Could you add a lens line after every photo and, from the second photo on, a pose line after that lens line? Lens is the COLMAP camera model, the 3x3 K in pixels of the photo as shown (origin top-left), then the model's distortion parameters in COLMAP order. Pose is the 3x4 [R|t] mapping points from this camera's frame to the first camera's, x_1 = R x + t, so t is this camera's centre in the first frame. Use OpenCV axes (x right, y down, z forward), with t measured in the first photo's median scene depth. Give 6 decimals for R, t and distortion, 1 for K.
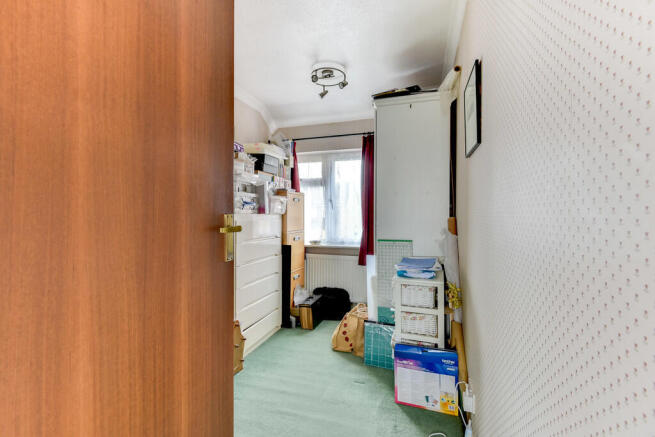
lens RADIAL K [[305.2, 0, 326.6], [0, 305.2, 216.0], [0, 0, 1]] dist [0.004277, 0.000982]
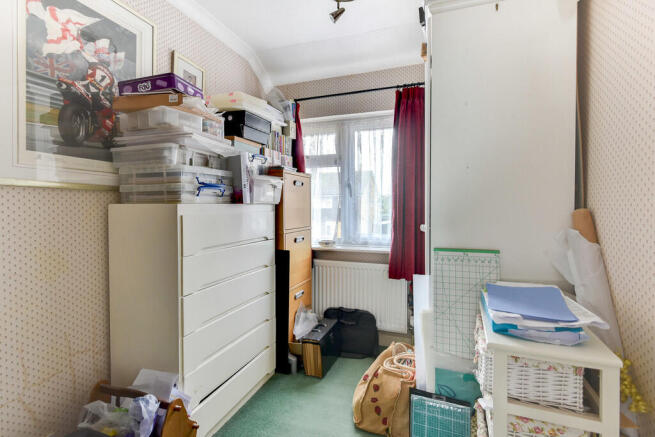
lens RADIAL K [[305.2, 0, 294.4], [0, 305.2, 206.1], [0, 0, 1]] dist [0.004277, 0.000982]
pose [[0.987949, -0.001775, -0.154769, -0.001988], [0.001642, 0.999998, -0.000984, -0.001207], [0.154771, 0.000718, 0.987950, 0.339540]]
